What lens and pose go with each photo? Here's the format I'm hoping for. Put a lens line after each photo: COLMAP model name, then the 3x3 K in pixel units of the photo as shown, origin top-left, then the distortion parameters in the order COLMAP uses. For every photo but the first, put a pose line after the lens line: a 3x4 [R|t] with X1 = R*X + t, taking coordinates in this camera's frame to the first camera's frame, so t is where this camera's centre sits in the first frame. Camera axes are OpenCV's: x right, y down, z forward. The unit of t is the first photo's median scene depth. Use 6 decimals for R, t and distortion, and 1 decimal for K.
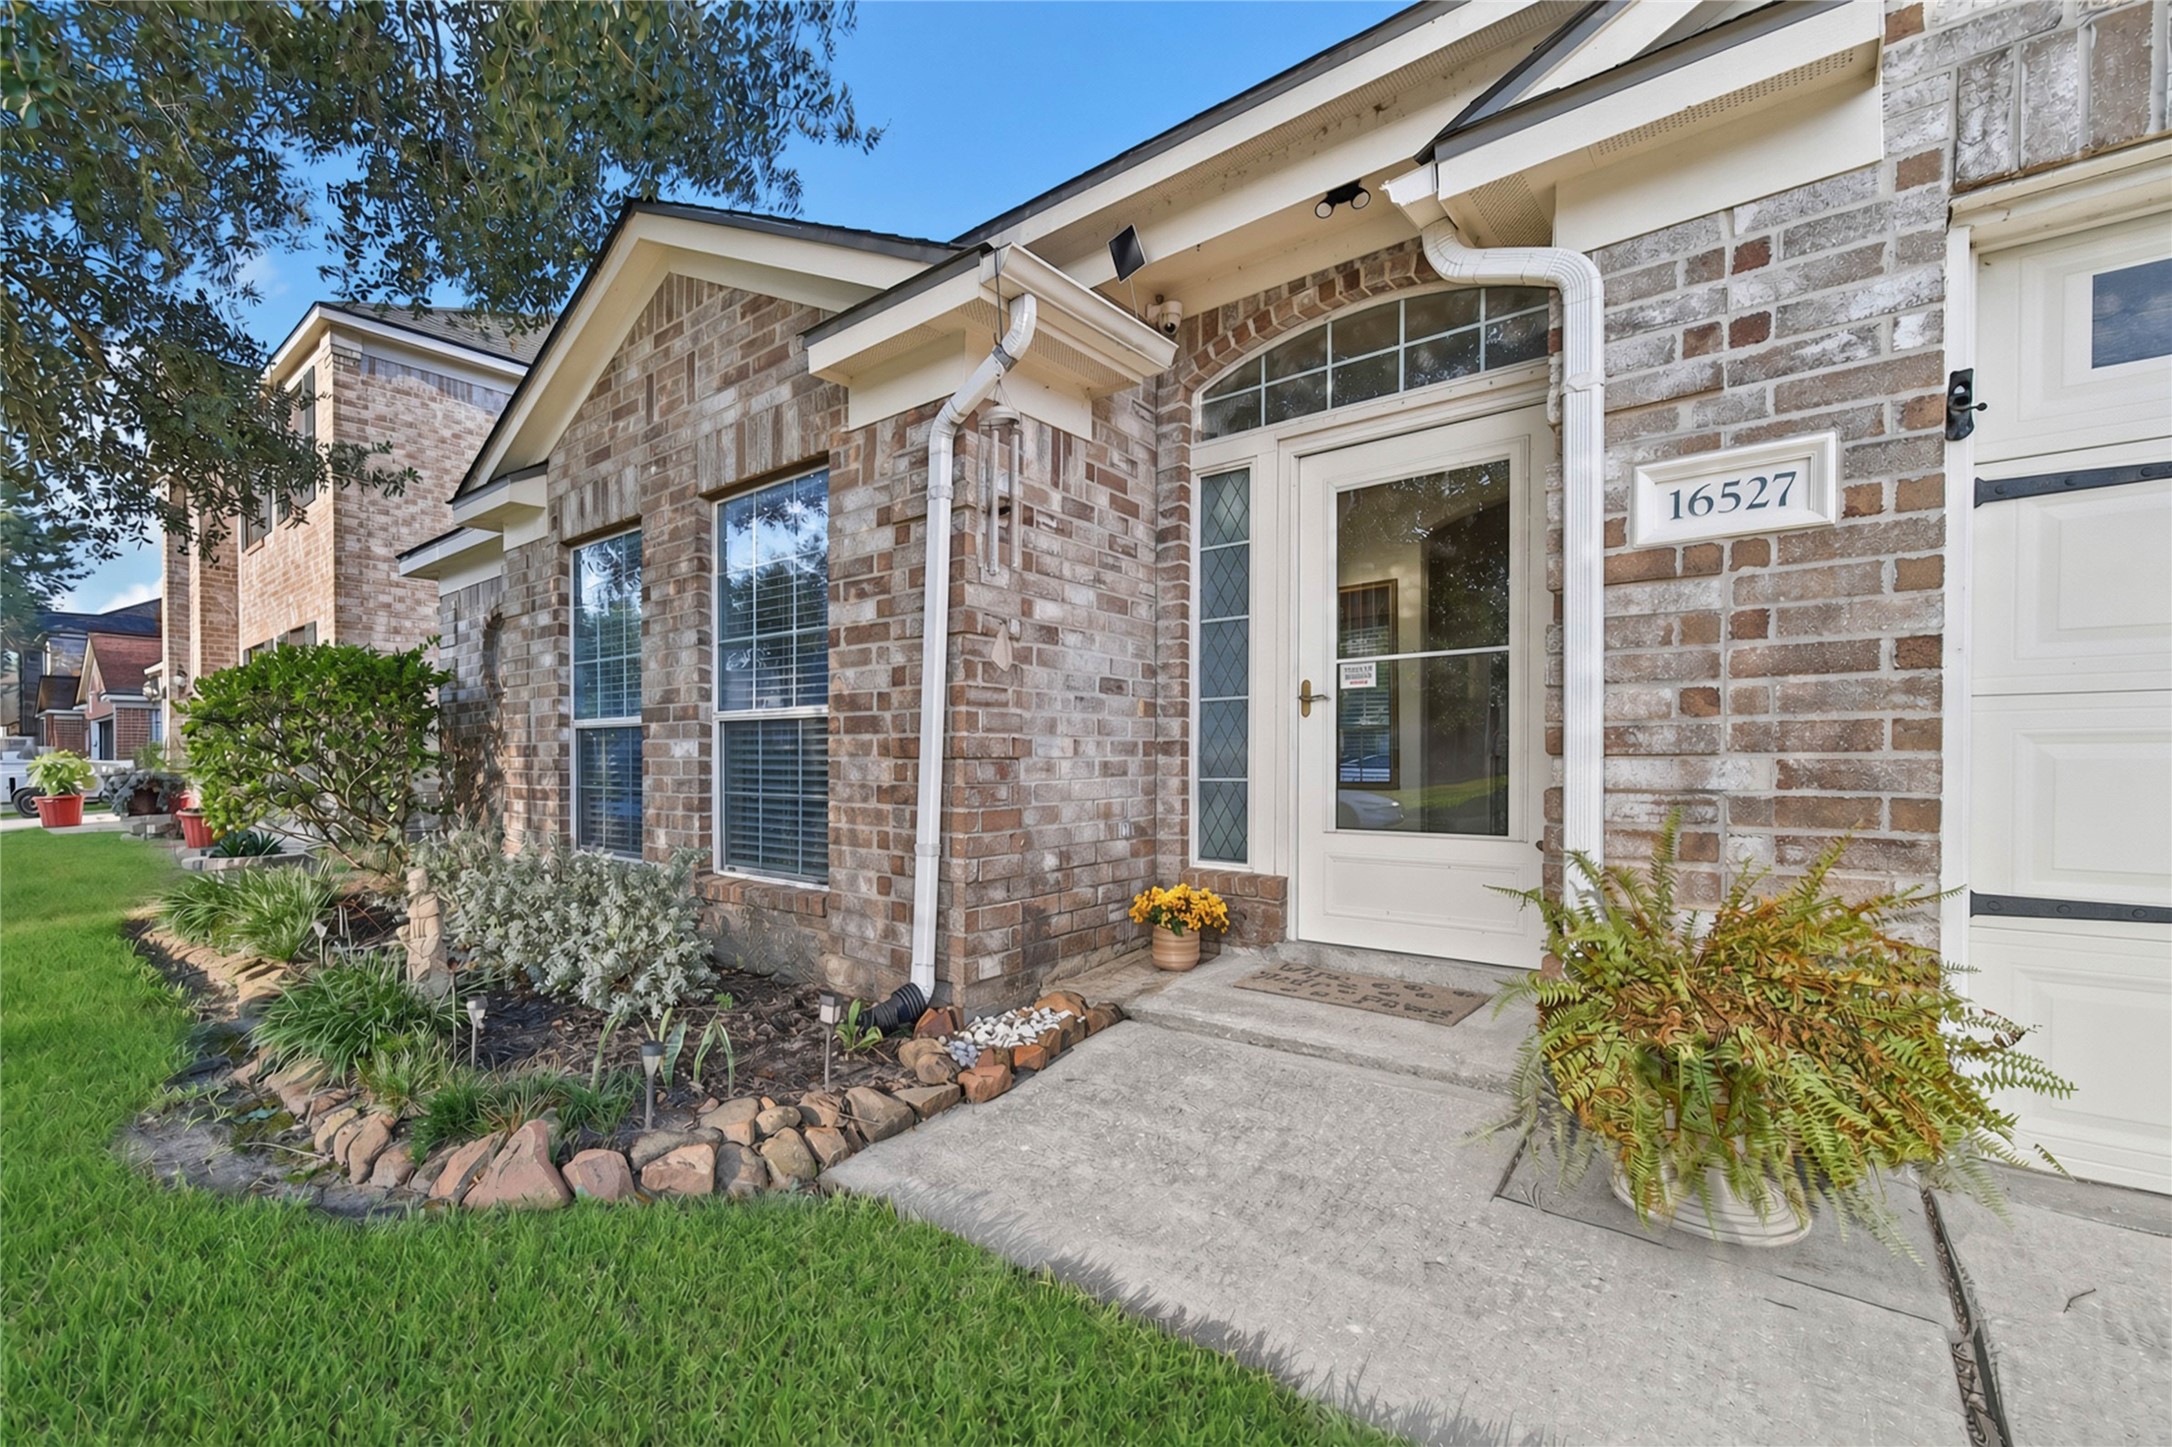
lens RADIAL K [[915.9, 0, 892.5], [0, 915.9, 765.0], [0, 0, 1]] dist [0.001922, 0.000215]
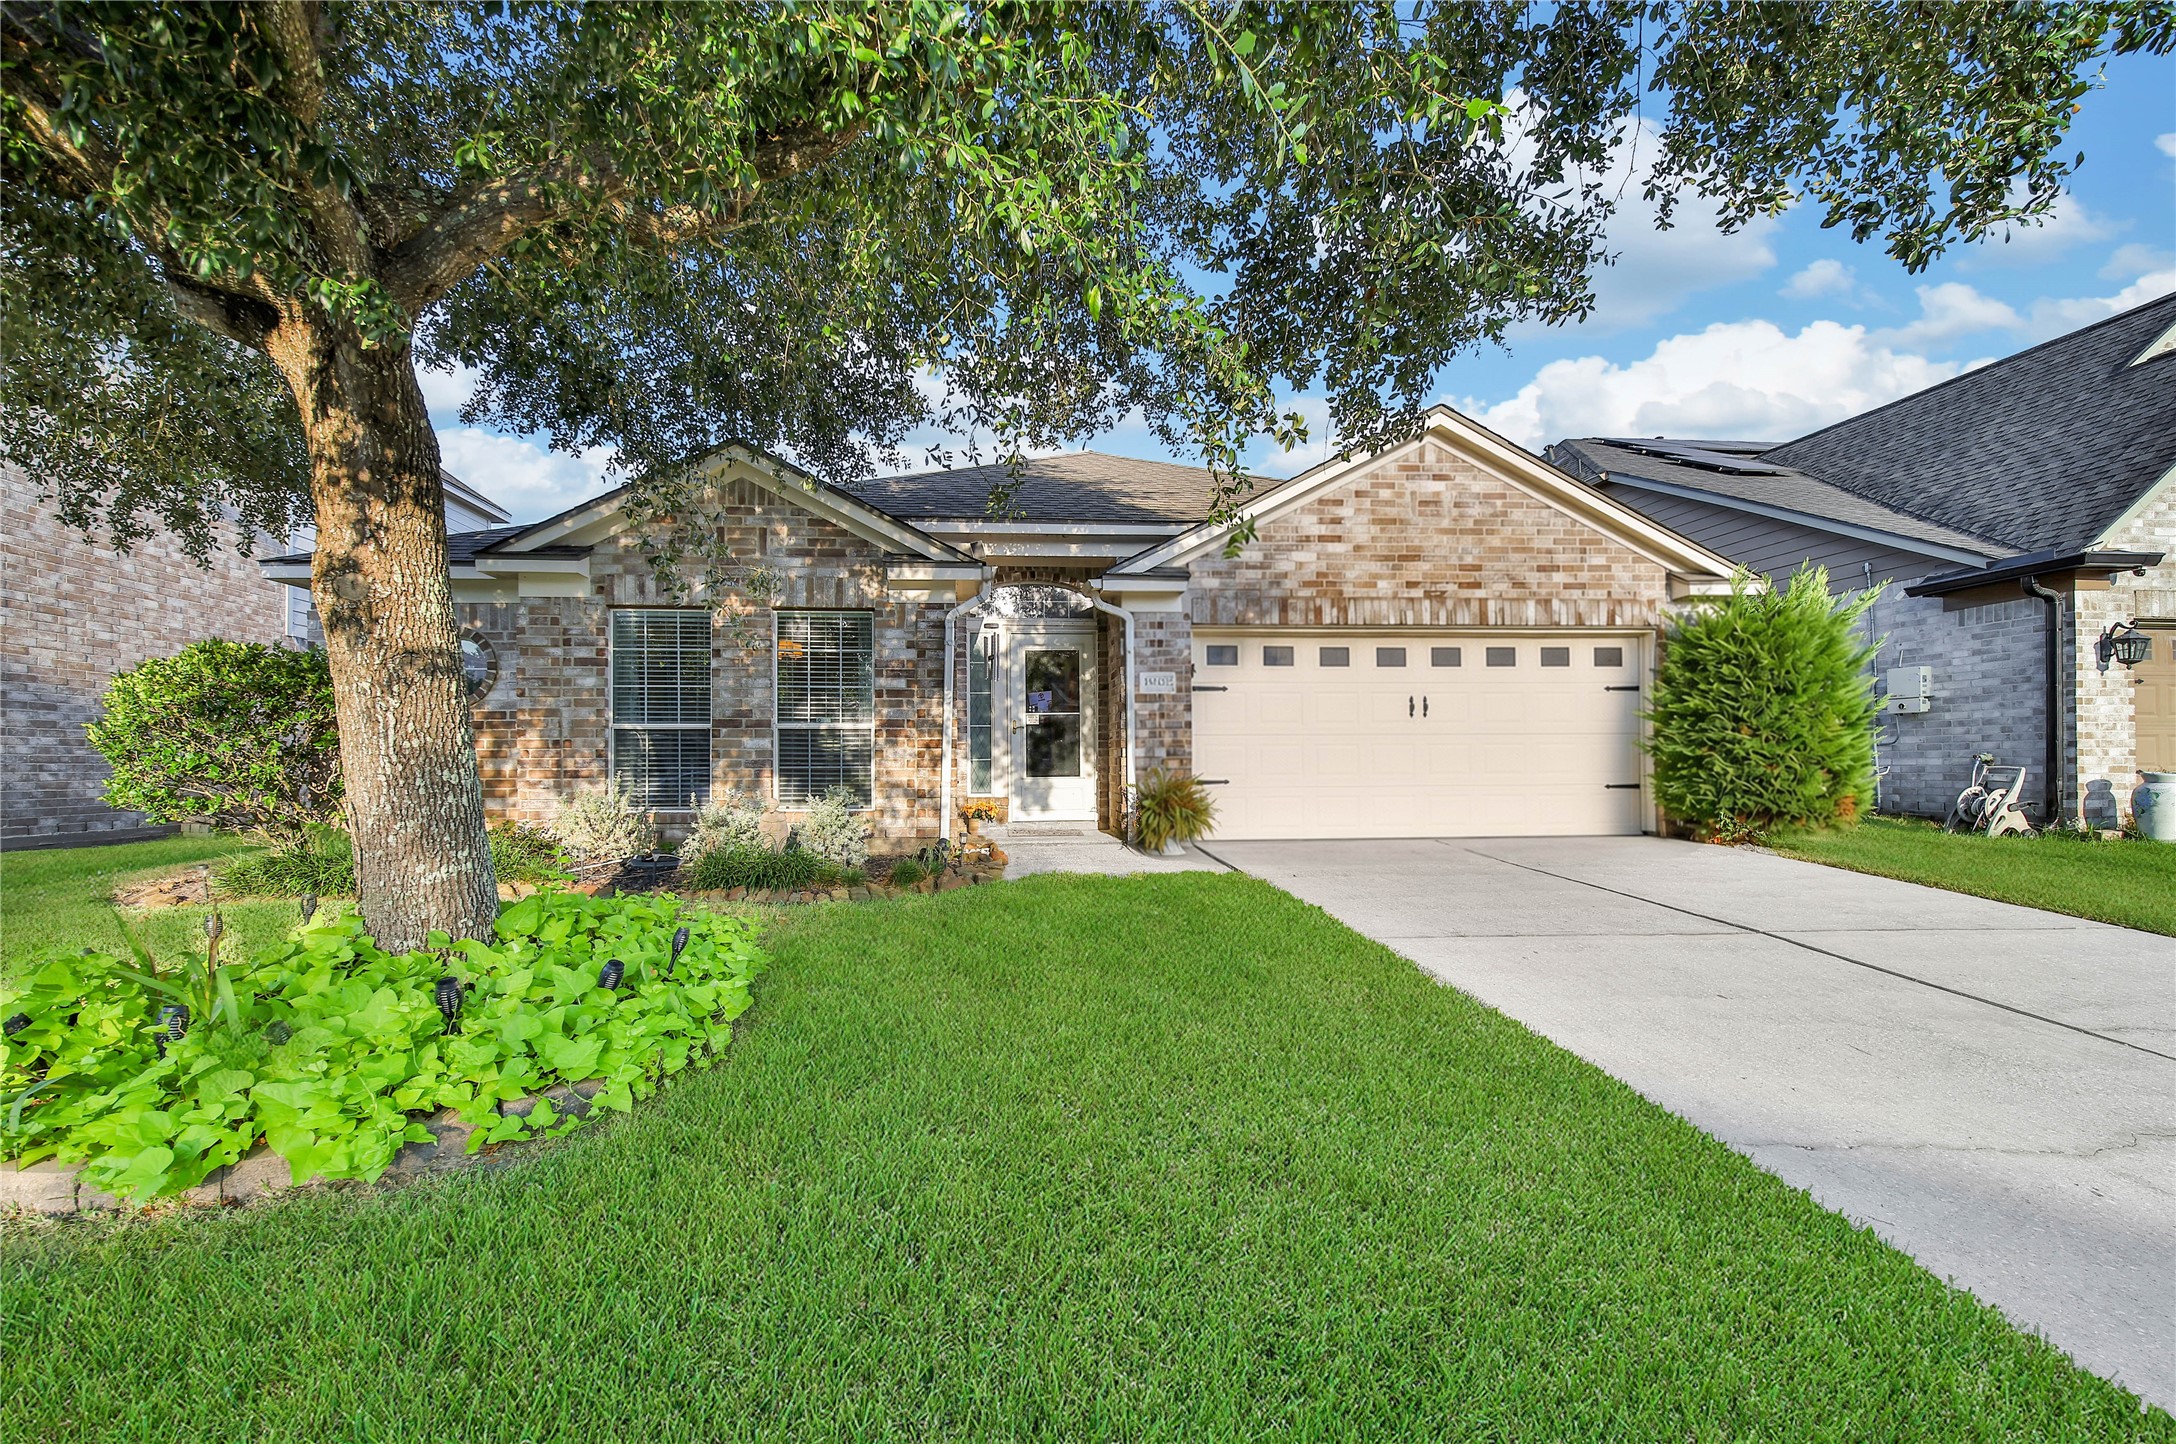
lens RADIAL K [[844.9, 0, 1087.5], [0, 844.9, 751.7], [0, 0, 1]] dist [0.002035, -0.000301]
pose [[0.638173, 0.014794, 0.769751, -1.350733], [0.012006, 0.999503, -0.029164, 0.070249], [-0.769799, 0.027854, 0.637678, -0.709043]]
